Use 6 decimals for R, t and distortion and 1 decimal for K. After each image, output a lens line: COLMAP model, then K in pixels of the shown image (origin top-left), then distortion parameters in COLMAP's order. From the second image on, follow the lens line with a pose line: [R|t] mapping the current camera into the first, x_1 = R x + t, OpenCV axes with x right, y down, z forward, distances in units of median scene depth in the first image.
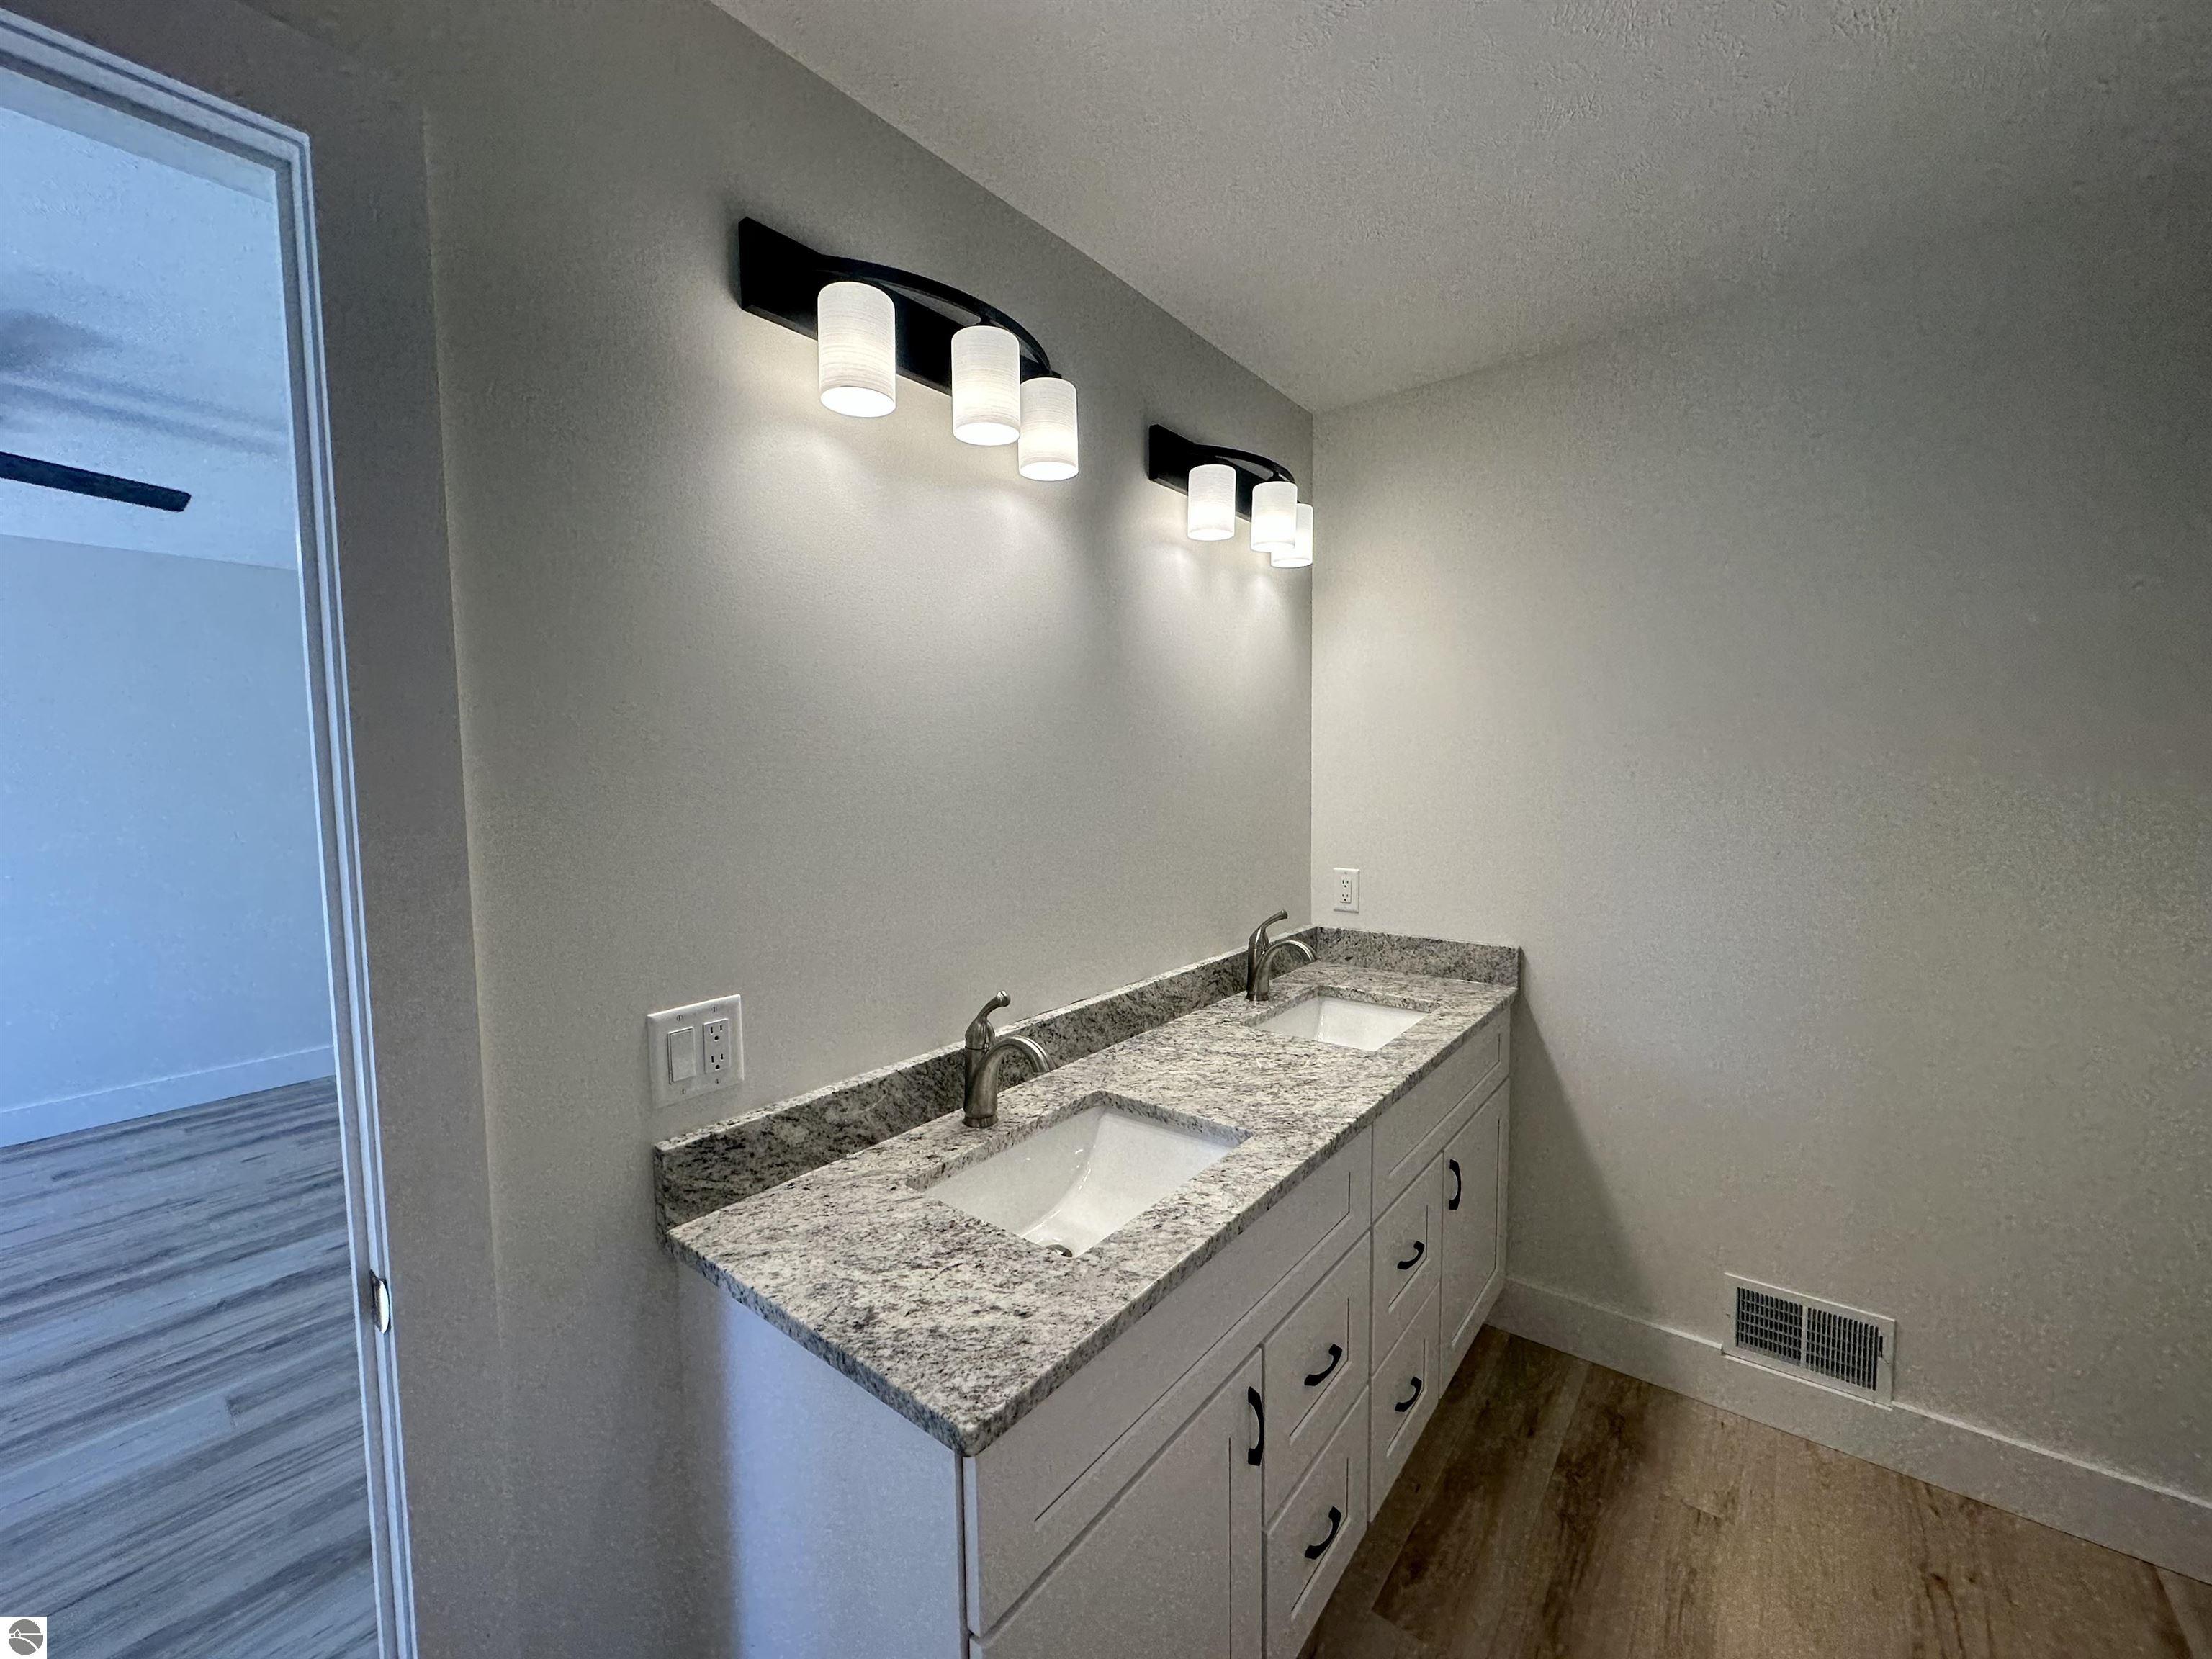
lens RADIAL K [[880.7, 0, 1117.1], [0, 880.7, 824.4], [0, 0, 1]] dist [-0.001978, 0.000227]
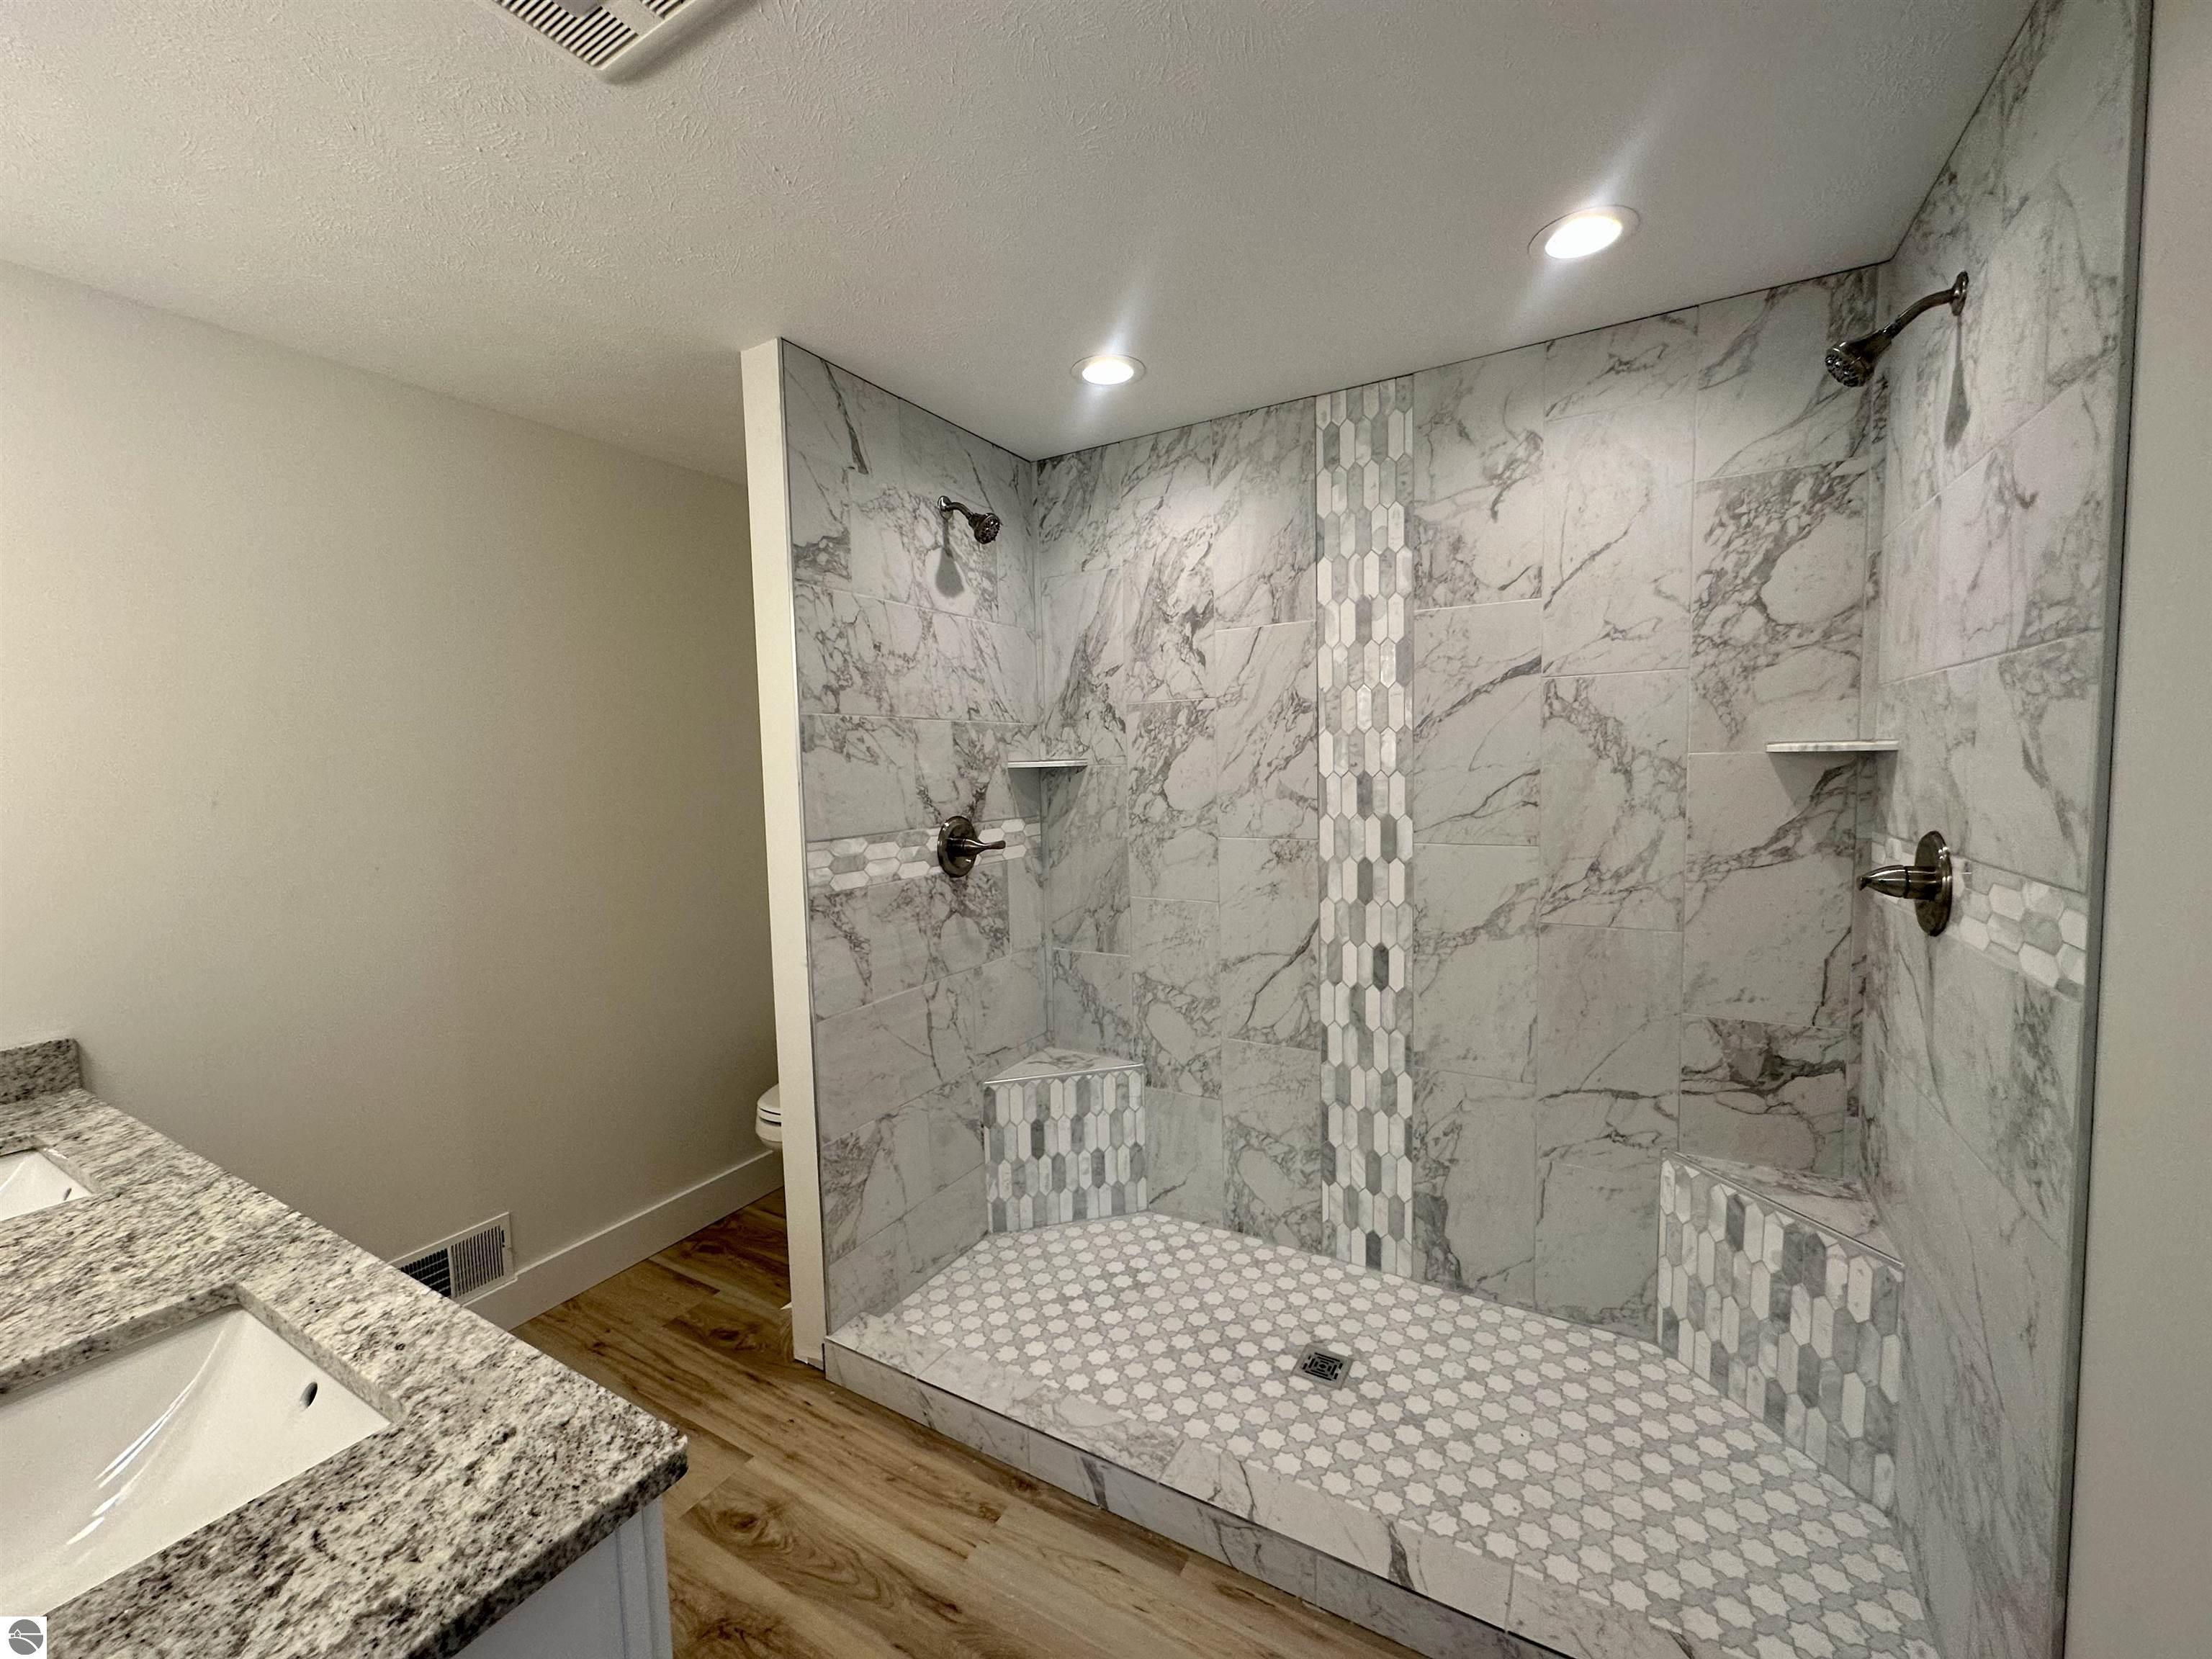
lens RADIAL K [[880.7, 0, 1097.8], [0, 880.7, 819.1], [0, 0, 1]] dist [-0.001978, 0.000227]
pose [[-0.139982, -0.044369, 0.989160, -0.592077], [0.094375, 0.993850, 0.057935, -0.009727], [-0.985646, 0.101462, -0.134933, 0.304921]]
